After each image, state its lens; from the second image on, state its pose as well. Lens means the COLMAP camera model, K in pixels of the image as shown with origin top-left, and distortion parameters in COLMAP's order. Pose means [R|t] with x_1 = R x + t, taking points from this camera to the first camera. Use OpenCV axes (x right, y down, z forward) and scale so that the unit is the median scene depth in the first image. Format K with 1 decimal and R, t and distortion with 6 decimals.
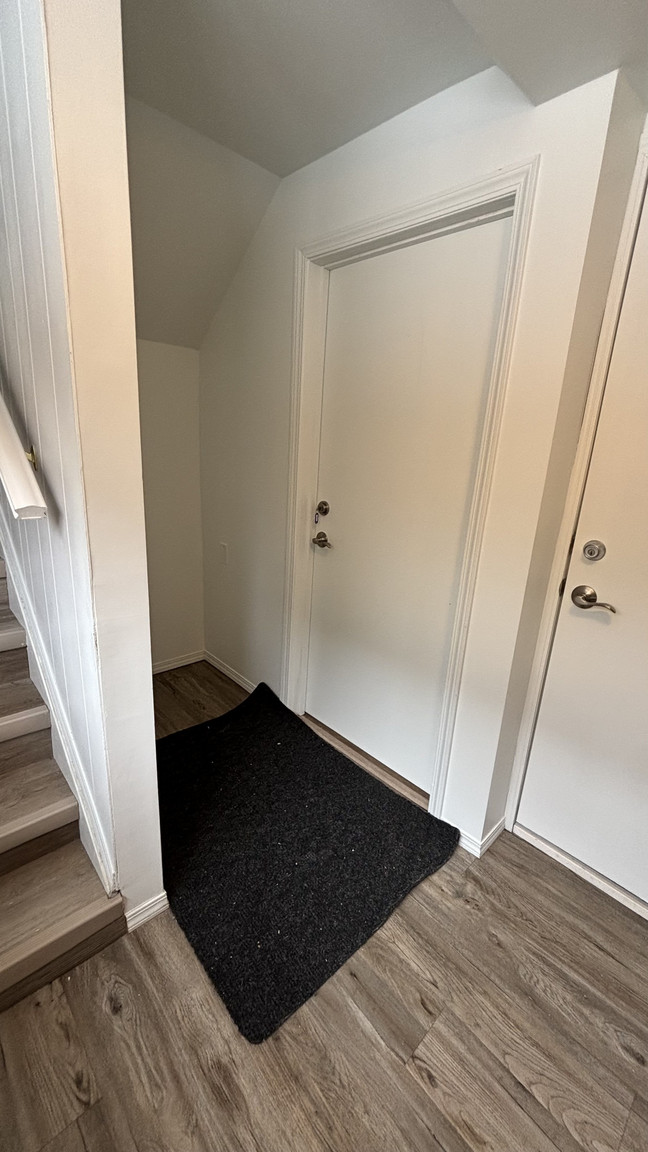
lens RADIAL K [[467.3, 0, 326.8], [0, 467.3, 576.9], [0, 0, 1]] dist [-0.000181, -0.000188]
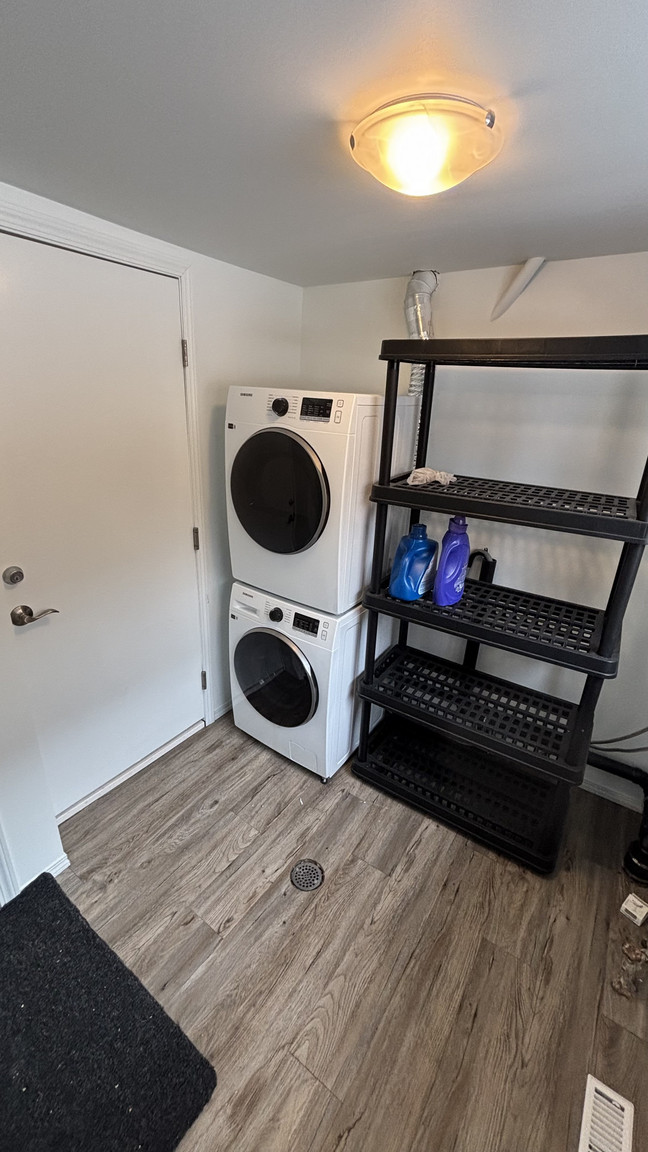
lens RADIAL K [[467.3, 0, 324.2], [0, 467.3, 585.4], [0, 0, 1]] dist [-0.000181, -0.000188]
pose [[-0.214130, -0.435095, 0.874552, -0.596742], [0.200691, 0.856622, 0.475313, -0.447191], [-0.955966, 0.277293, -0.096109, 0.466492]]
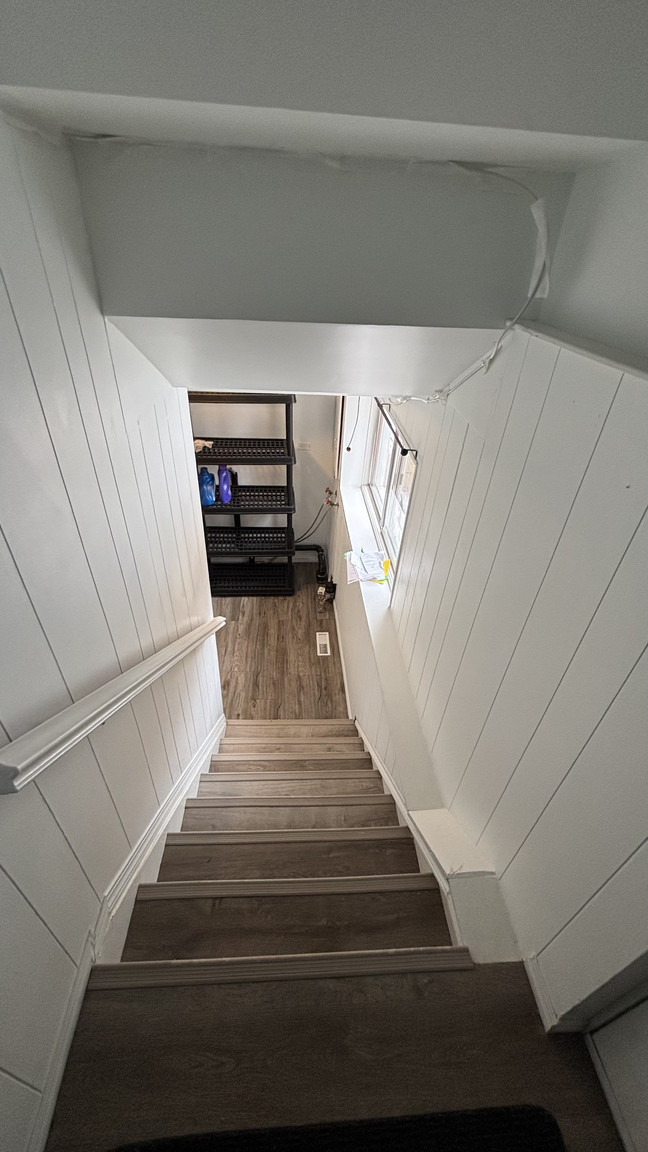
lens RADIAL K [[467.3, 0, 325.9], [0, 467.3, 579.1], [0, 0, 1]] dist [-0.000181, -0.000188]
pose [[-0.762679, -0.454785, 0.459882, -1.711289], [0.072583, 0.646362, 0.759571, -1.716401], [-0.642692, 0.612689, -0.459957, 1.372445]]
